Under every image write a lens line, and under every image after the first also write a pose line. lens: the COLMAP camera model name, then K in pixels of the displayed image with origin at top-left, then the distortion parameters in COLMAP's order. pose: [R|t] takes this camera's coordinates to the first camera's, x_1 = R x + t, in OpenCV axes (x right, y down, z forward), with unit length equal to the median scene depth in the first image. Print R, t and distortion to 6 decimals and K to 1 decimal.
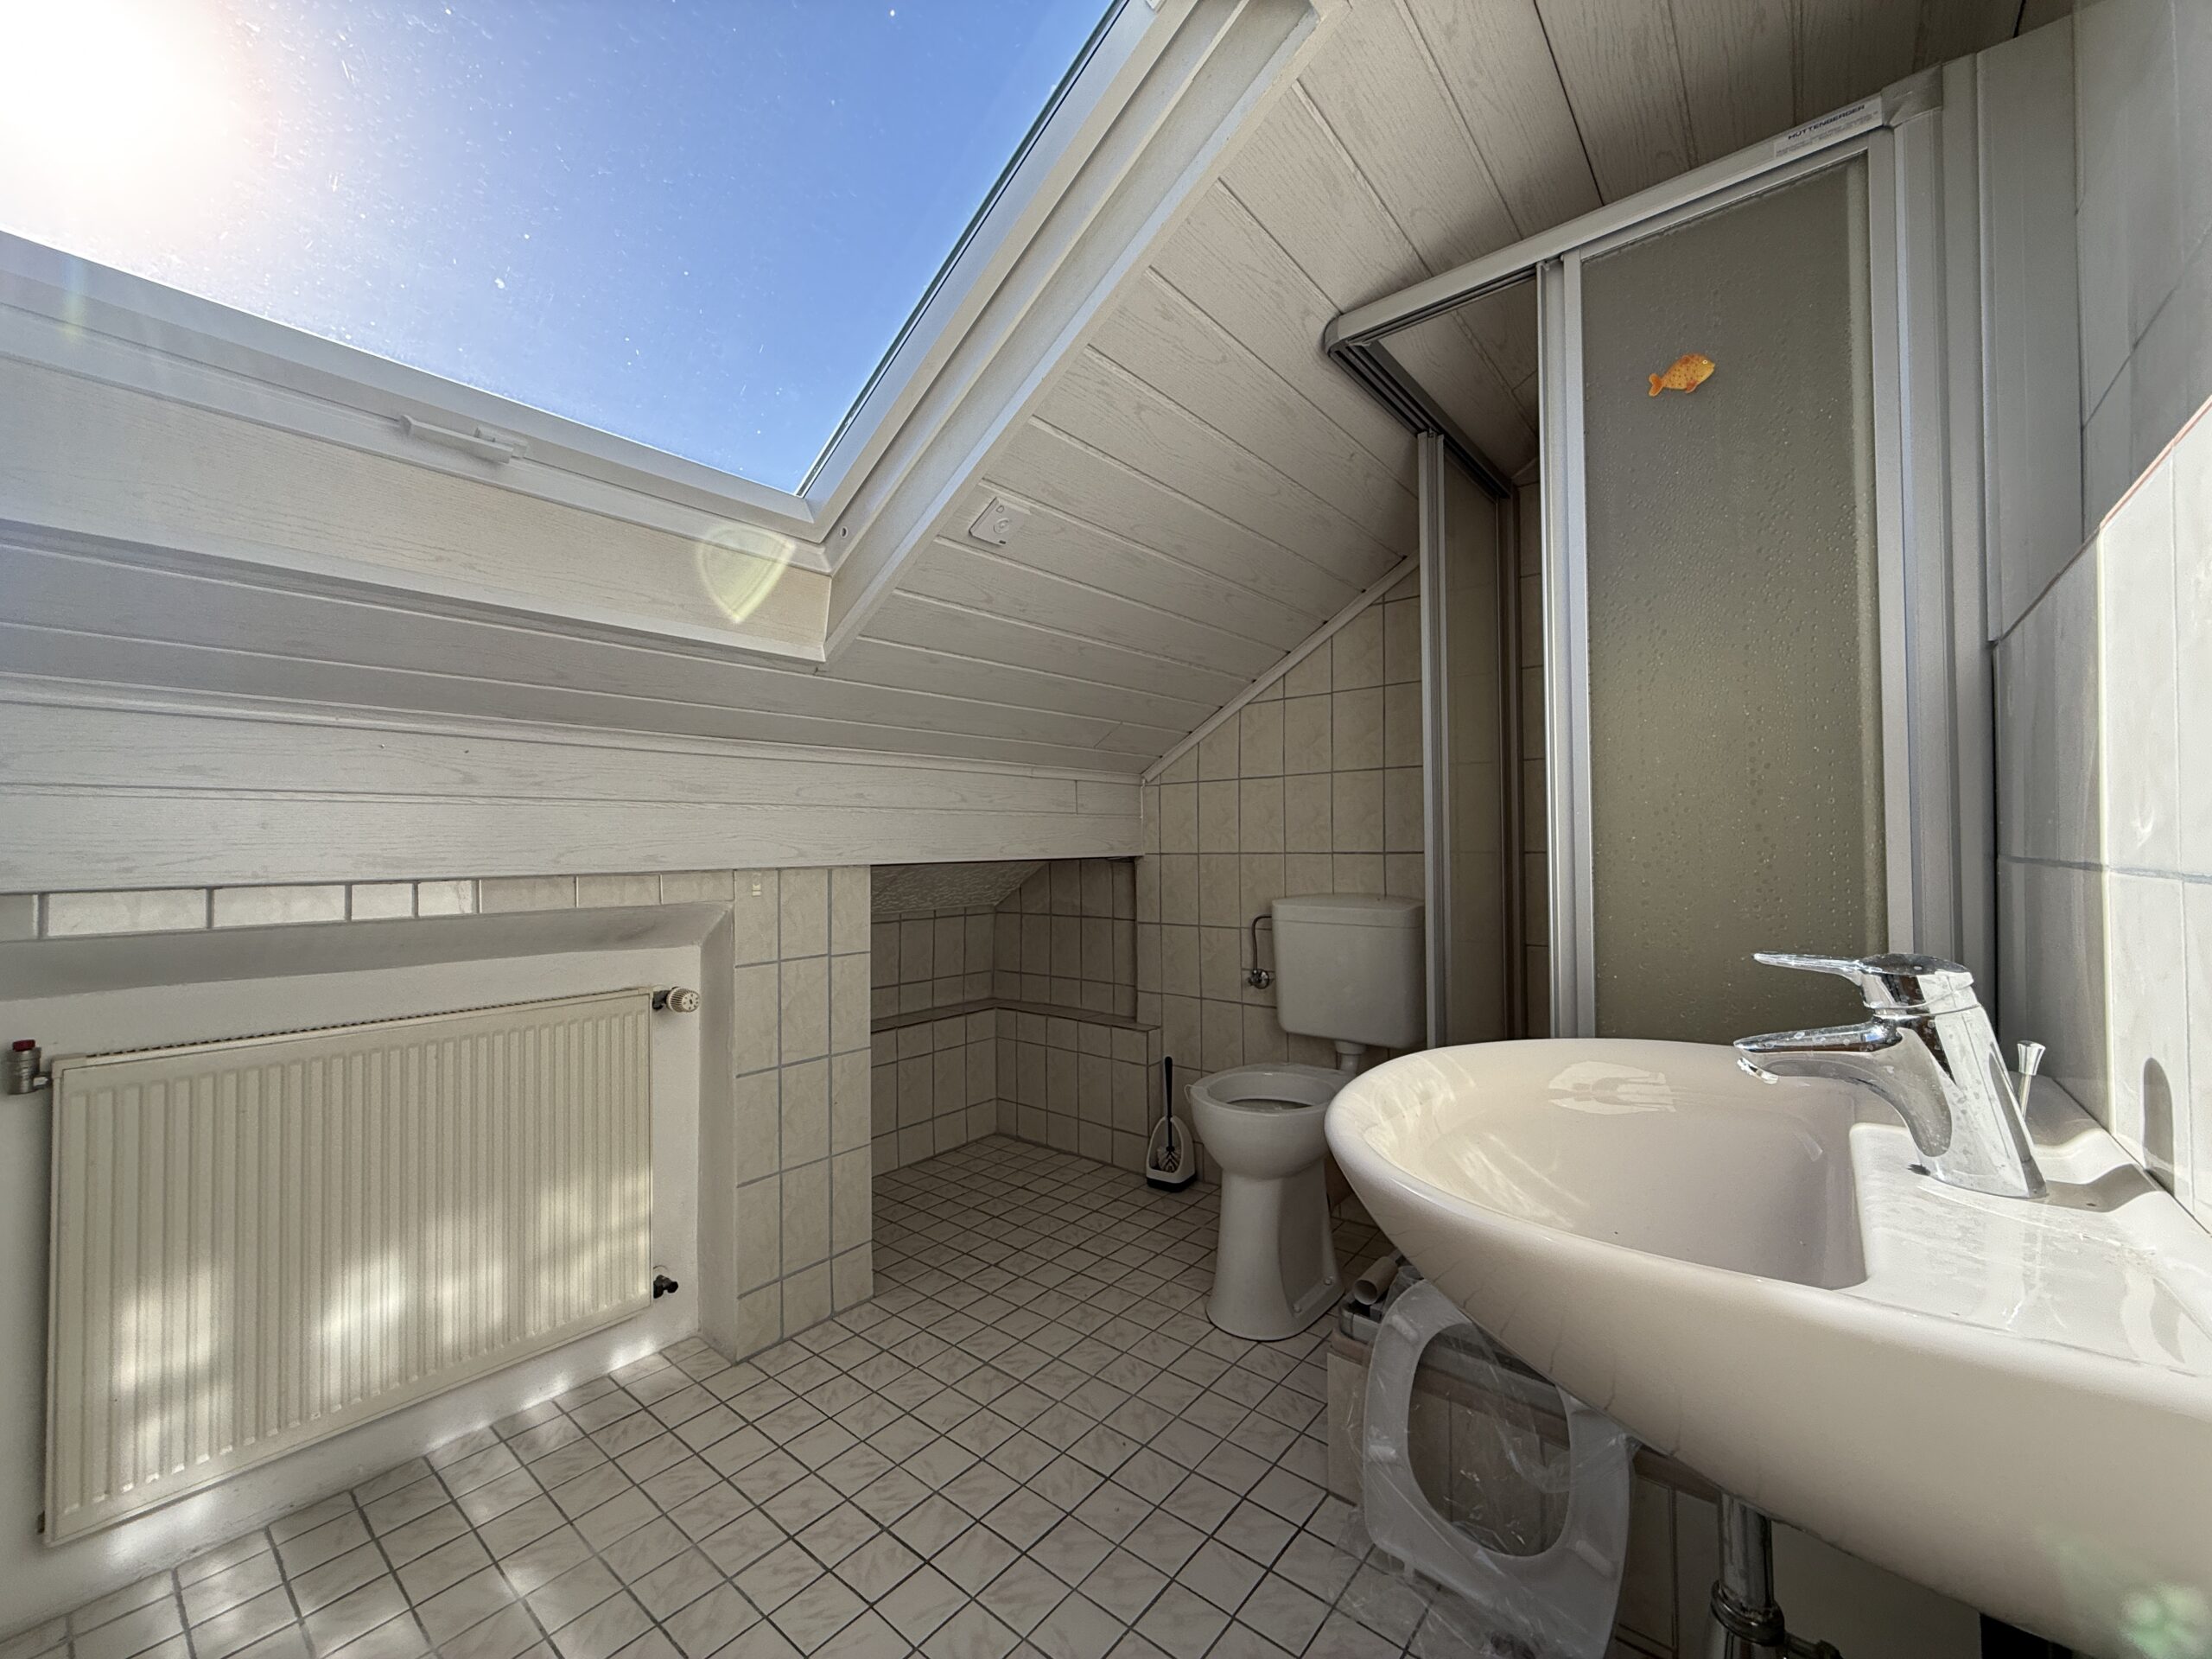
lens RADIAL K [[881.7, 0, 1114.8], [0, 881.7, 830.8], [0, 0, 1]] dist [0.000342, -0.000008]
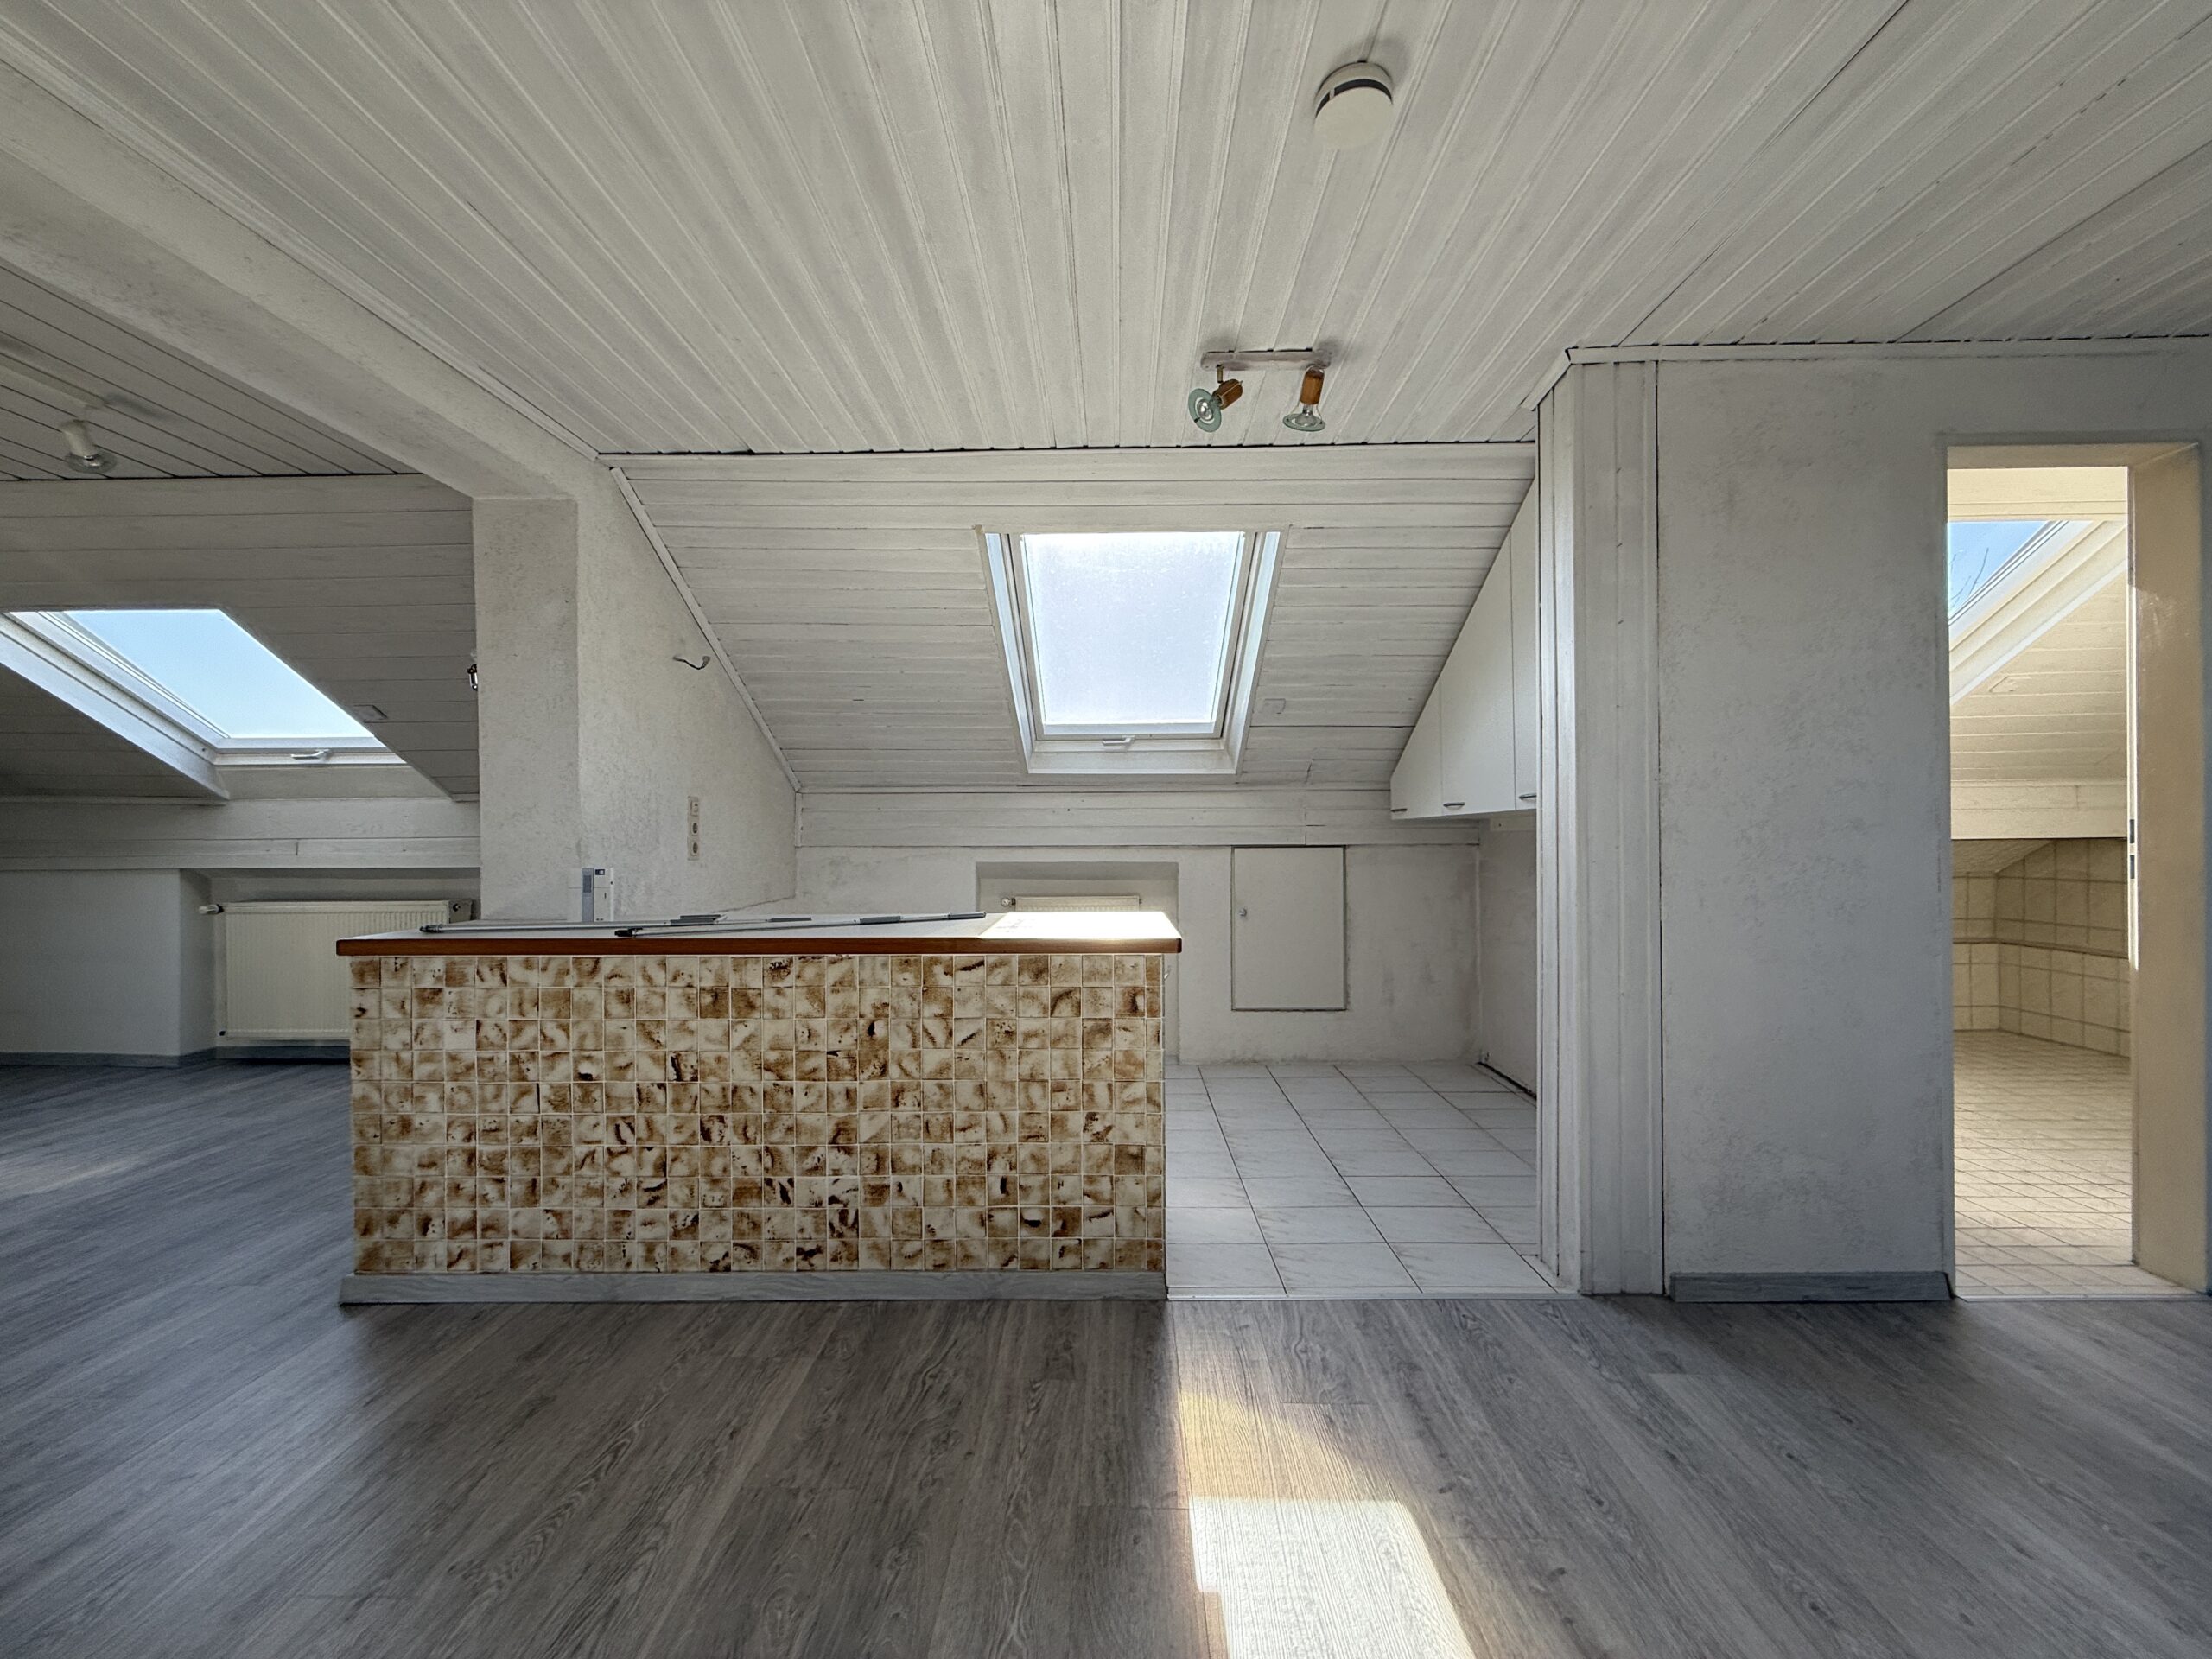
lens RADIAL K [[881.7, 0, 1109.2], [0, 881.7, 829.4], [0, 0, 1]] dist [0.000342, -0.000008]
pose [[0.635743, 0.003150, -0.771895, 0.052502], [0.009449, 0.999885, 0.011863, -0.014221], [0.771843, -0.014836, 0.635640, -1.032599]]
